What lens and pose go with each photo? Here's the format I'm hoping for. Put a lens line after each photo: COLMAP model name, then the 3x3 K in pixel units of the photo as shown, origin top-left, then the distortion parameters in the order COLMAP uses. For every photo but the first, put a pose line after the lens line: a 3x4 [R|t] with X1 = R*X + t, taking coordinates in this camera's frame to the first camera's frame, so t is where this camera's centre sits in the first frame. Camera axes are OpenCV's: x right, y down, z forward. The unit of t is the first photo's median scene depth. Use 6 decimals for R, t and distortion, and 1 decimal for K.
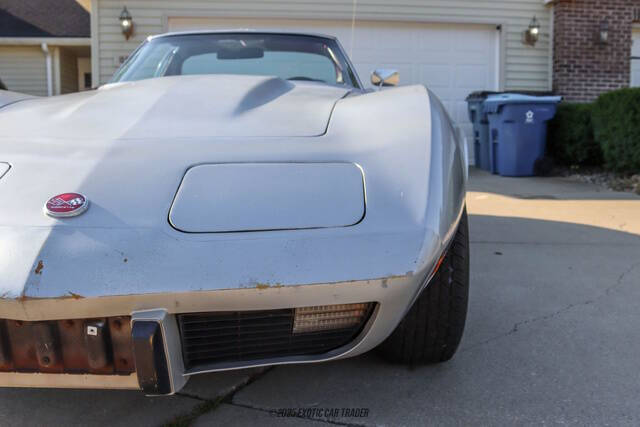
lens RADIAL K [[666.8, 0, 320.0], [0, 666.8, 213.5], [0, 0, 1]] dist [-0.052025, 0.005269]
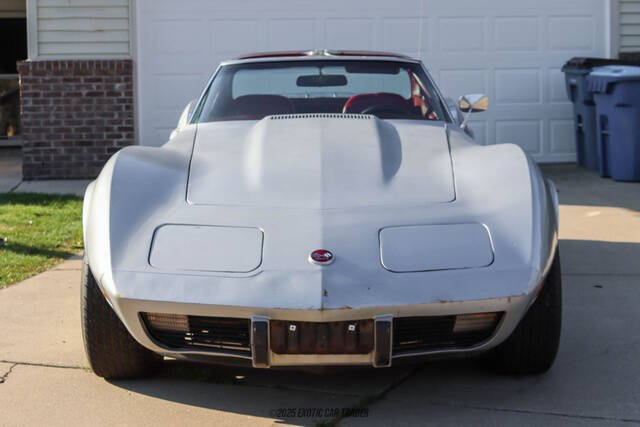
lens RADIAL K [[1231.5, 0, 320.0], [0, 1231.5, 213.5], [0, 0, 1]] dist [0.020099, 0.030531]
pose [[0.999713, -0.017747, 0.016102, -0.297637], [0.017906, 0.999792, -0.009790, -0.064265], [-0.015924, 0.010075, 0.999822, -1.470746]]
